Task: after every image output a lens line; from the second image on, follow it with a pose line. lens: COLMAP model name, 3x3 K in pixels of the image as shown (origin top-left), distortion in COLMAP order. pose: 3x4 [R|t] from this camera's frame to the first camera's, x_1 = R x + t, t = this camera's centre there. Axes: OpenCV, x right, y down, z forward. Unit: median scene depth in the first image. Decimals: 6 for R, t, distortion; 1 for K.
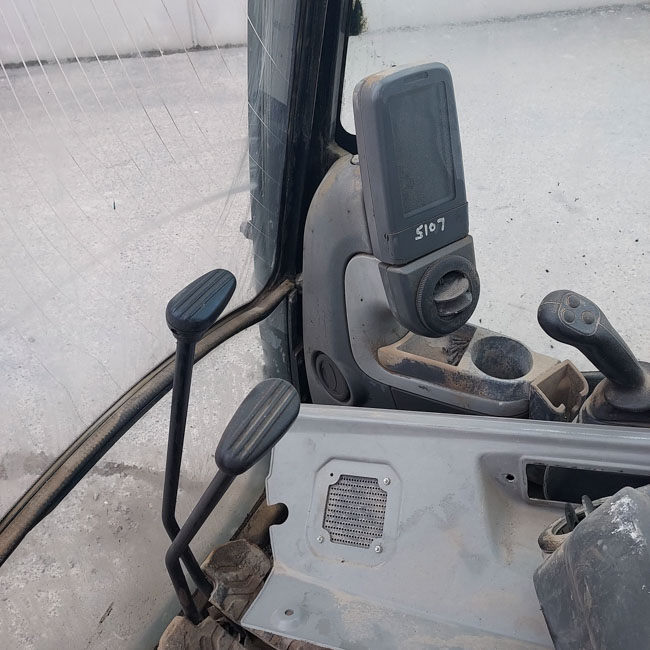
lens RADIAL K [[636.3, 0, 305.9], [0, 636.3, 324.9], [0, 0, 1]] dist [0.094840, -0.189561]
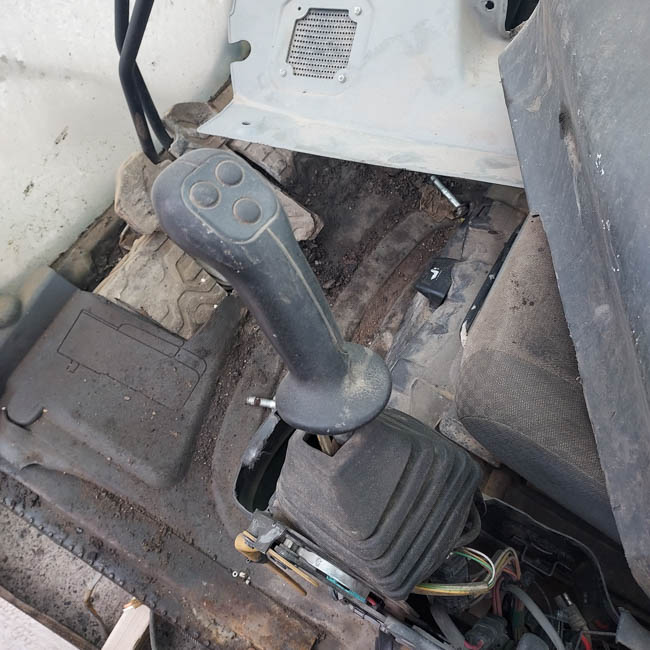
lens RADIAL K [[636.3, 0, 305.9], [0, 636.3, 324.9], [0, 0, 1]] dist [0.094840, -0.189561]
pose [[0.997607, 0.054825, 0.042117, 0.038187], [-0.066408, 0.929322, 0.363249, 0.341334], [-0.019225, -0.365177, 0.930740, -0.030466]]
